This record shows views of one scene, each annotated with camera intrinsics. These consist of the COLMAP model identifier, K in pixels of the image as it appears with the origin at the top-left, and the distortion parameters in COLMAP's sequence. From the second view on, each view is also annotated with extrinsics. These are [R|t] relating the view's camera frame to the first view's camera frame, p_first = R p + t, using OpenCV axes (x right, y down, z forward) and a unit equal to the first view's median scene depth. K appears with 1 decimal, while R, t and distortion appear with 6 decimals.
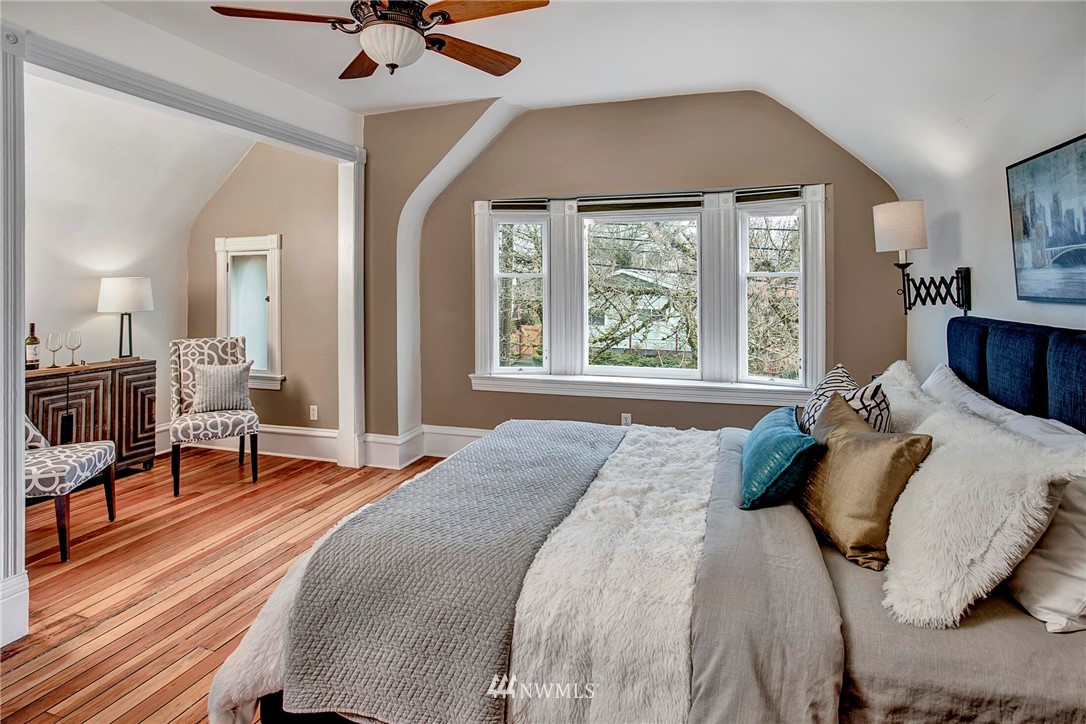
lens RADIAL K [[624.4, 0, 543.0], [0, 624.4, 362.0], [0, 0, 1]] dist [-0.004497, 0.000599]
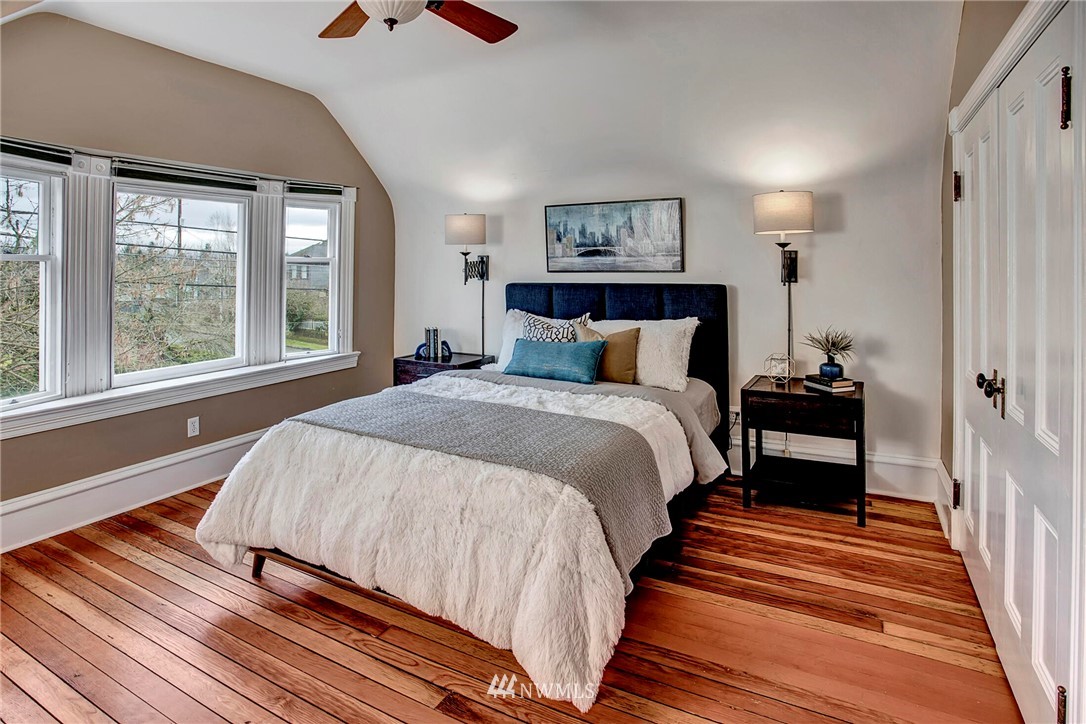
lens RADIAL K [[624.4, 0, 543.0], [0, 624.4, 362.0], [0, 0, 1]] dist [-0.004497, 0.000599]
pose [[0.151363, -0.150273, 0.976989, -0.719411], [0.130658, 0.982746, 0.130916, -0.046468], [-0.979805, 0.107836, 0.168386, 0.401744]]
